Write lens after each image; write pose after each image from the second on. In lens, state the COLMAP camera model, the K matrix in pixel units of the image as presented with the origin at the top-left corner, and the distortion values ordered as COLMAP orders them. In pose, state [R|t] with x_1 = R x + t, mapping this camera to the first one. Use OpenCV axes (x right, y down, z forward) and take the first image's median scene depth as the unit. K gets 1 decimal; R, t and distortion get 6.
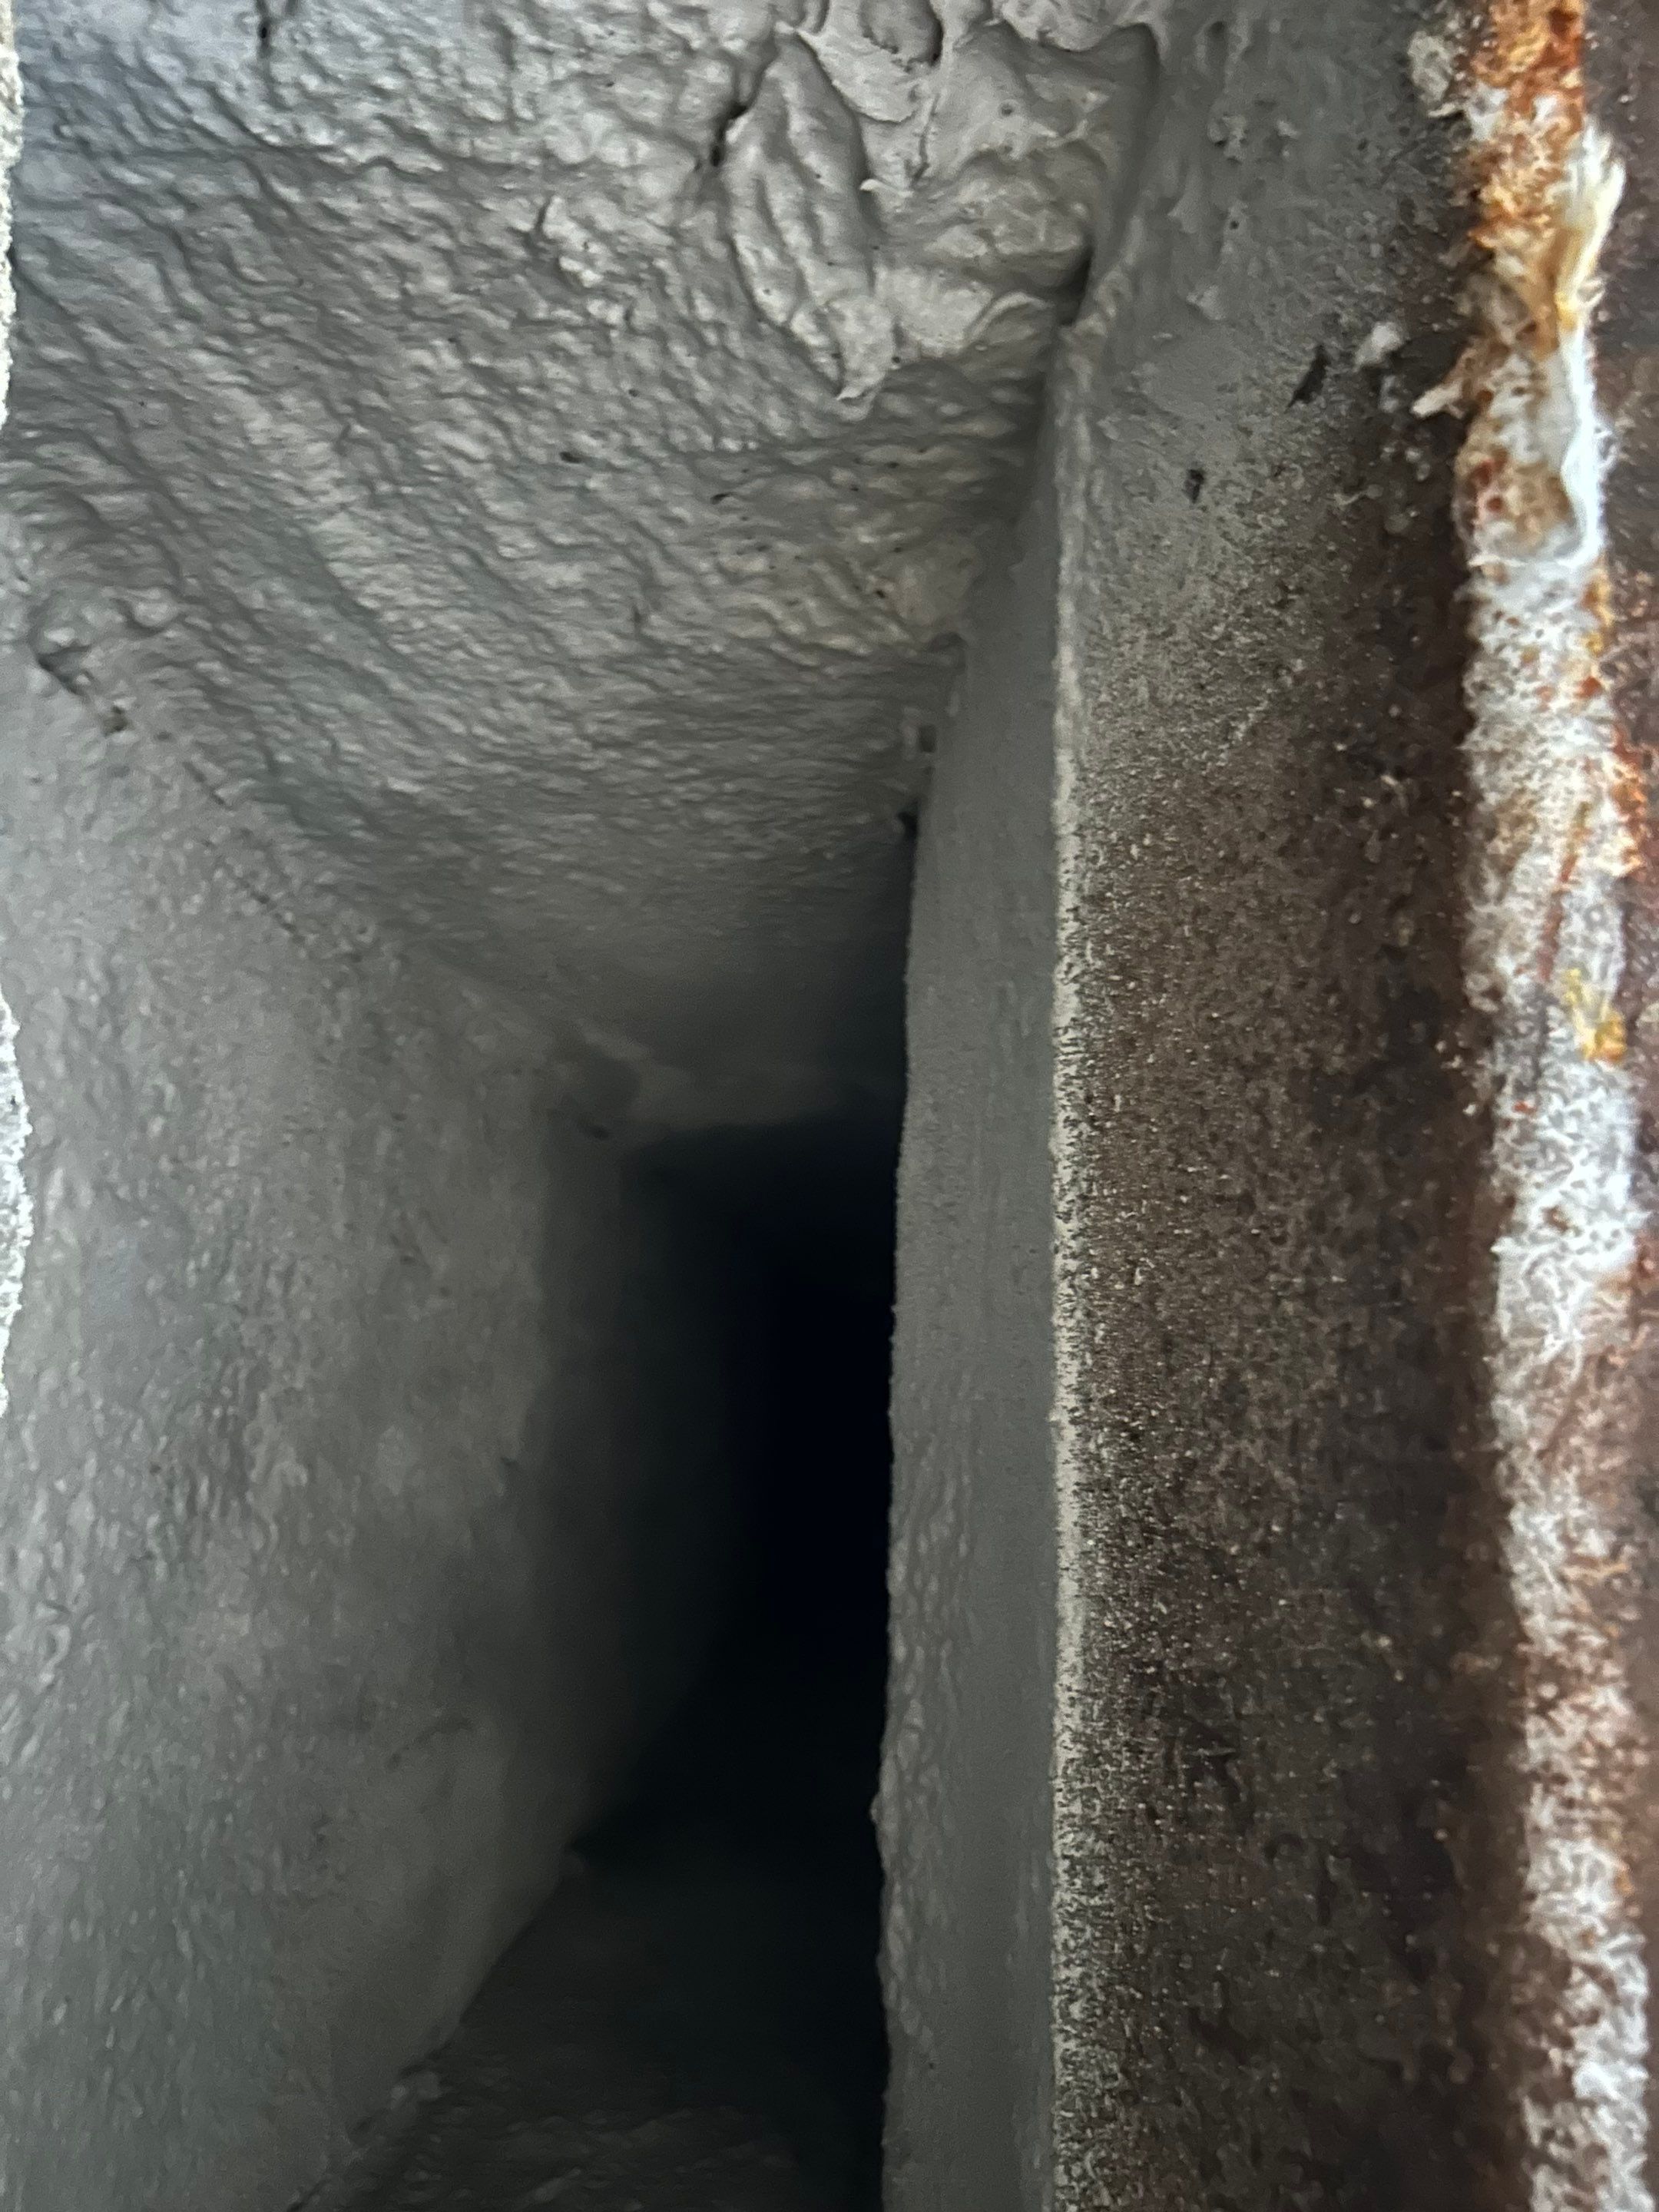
lens RADIAL K [[1715.1, 0, 823.9], [0, 1715.1, 1149.9], [0, 0, 1]] dist [0.008765, -0.006179]
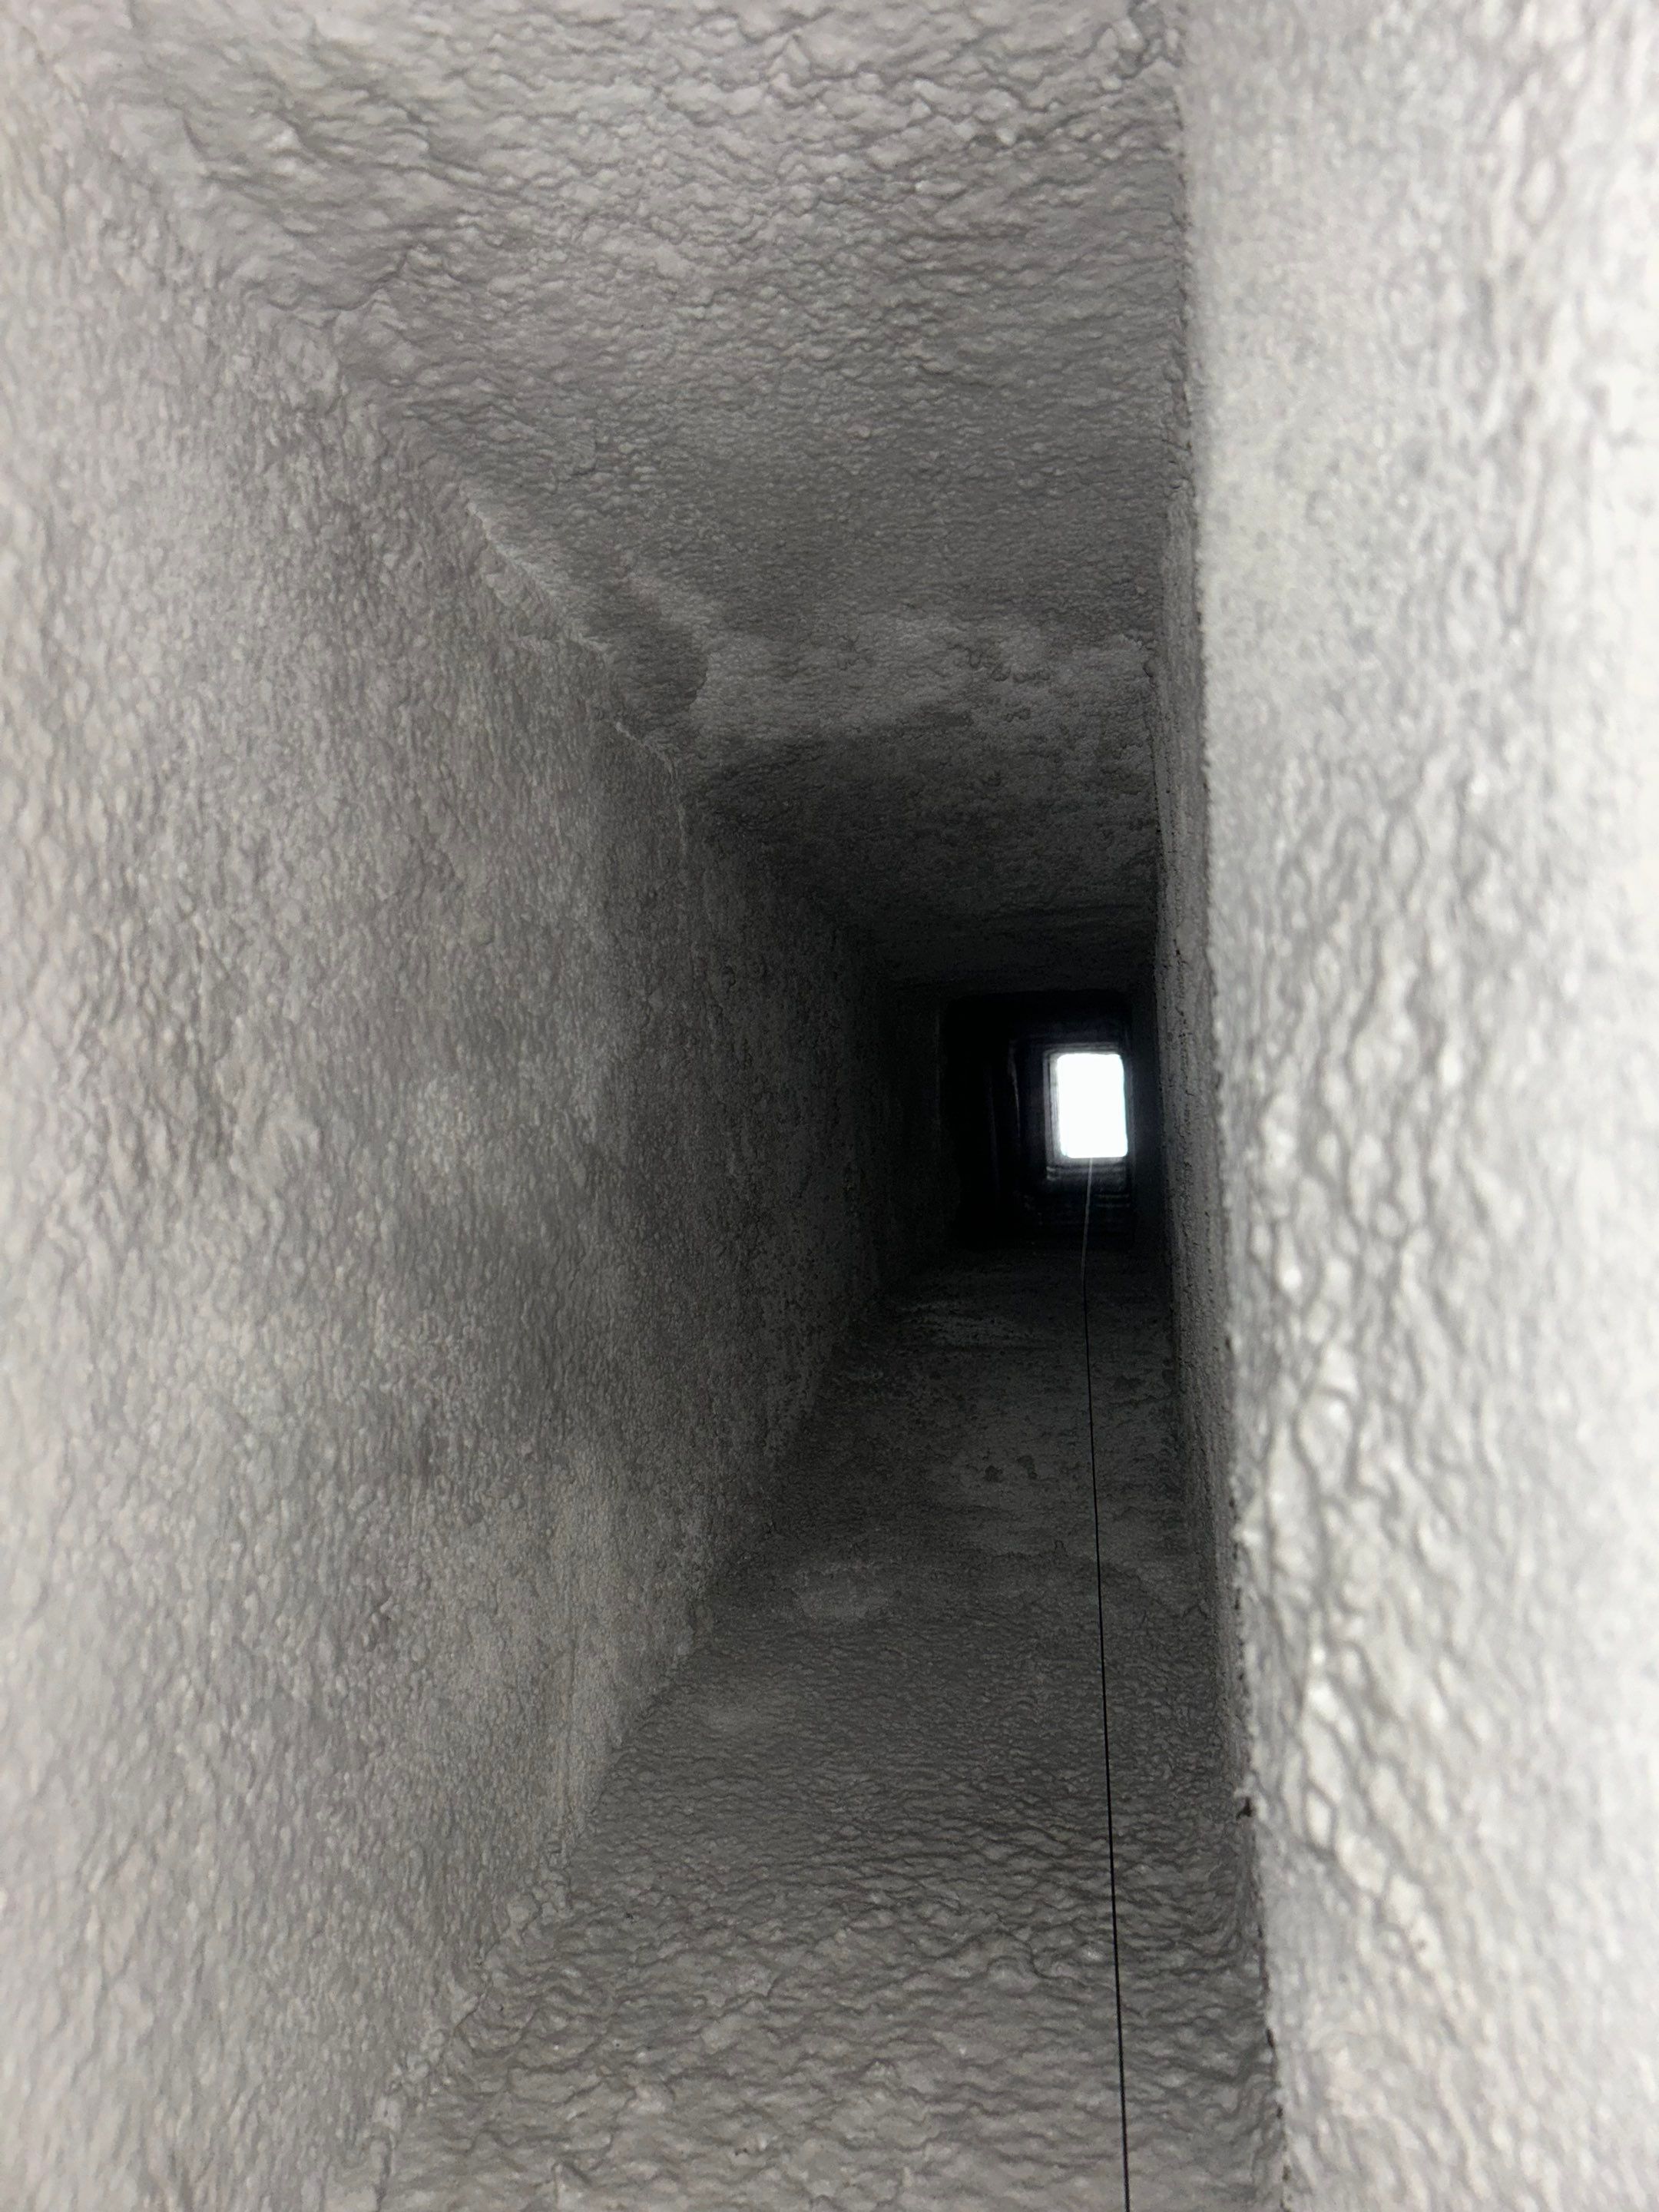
lens RADIAL K [[1682.9, 0, 829.5], [0, 1682.9, 1106.0], [0, 0, 1]] dist [0.049906, -0.057662]
pose [[0.997645, -0.066111, -0.018289, -0.078908], [0.067772, 0.991165, 0.114017, 0.120093], [0.010589, -0.114988, 0.993310, 0.325464]]
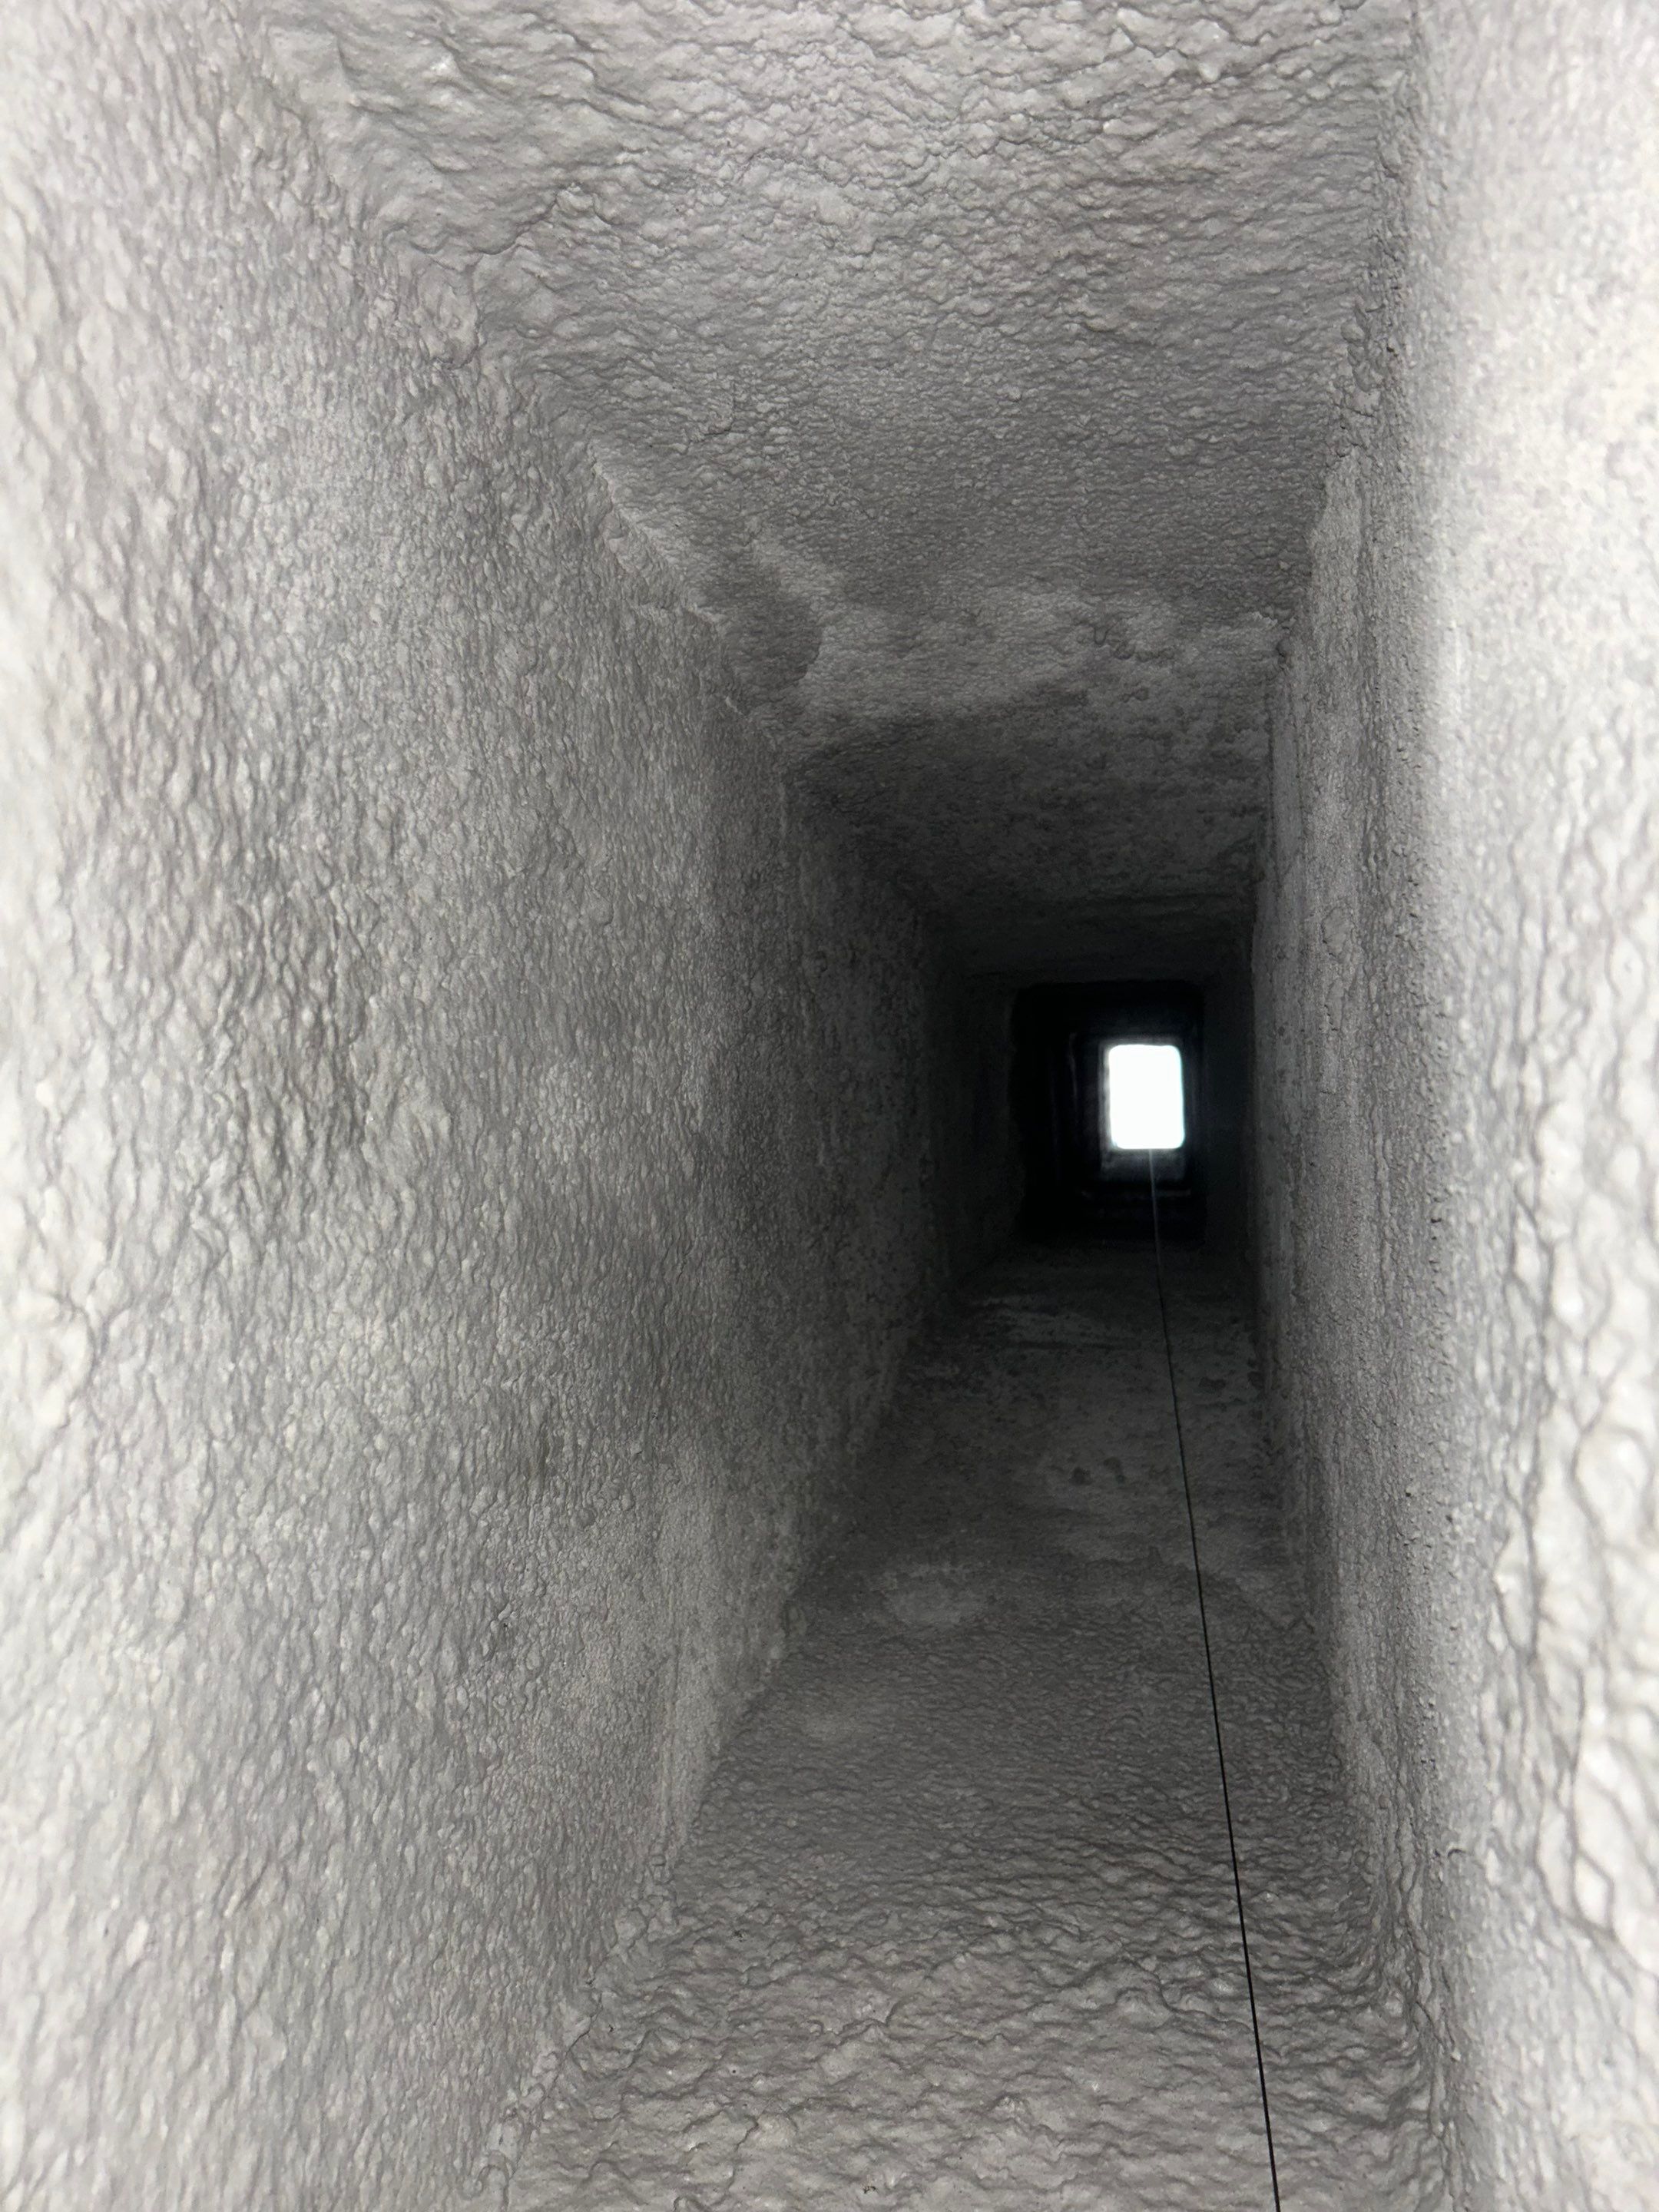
lens RADIAL K [[1692.7, 0, 853.0], [0, 1692.7, 1108.6], [0, 0, 1]] dist [0.045062, -0.057485]
pose [[0.998385, -0.048114, -0.030193, -0.127850], [0.051478, 0.991083, 0.122899, 0.117844], [0.024011, -0.124255, 0.991960, 0.358988]]
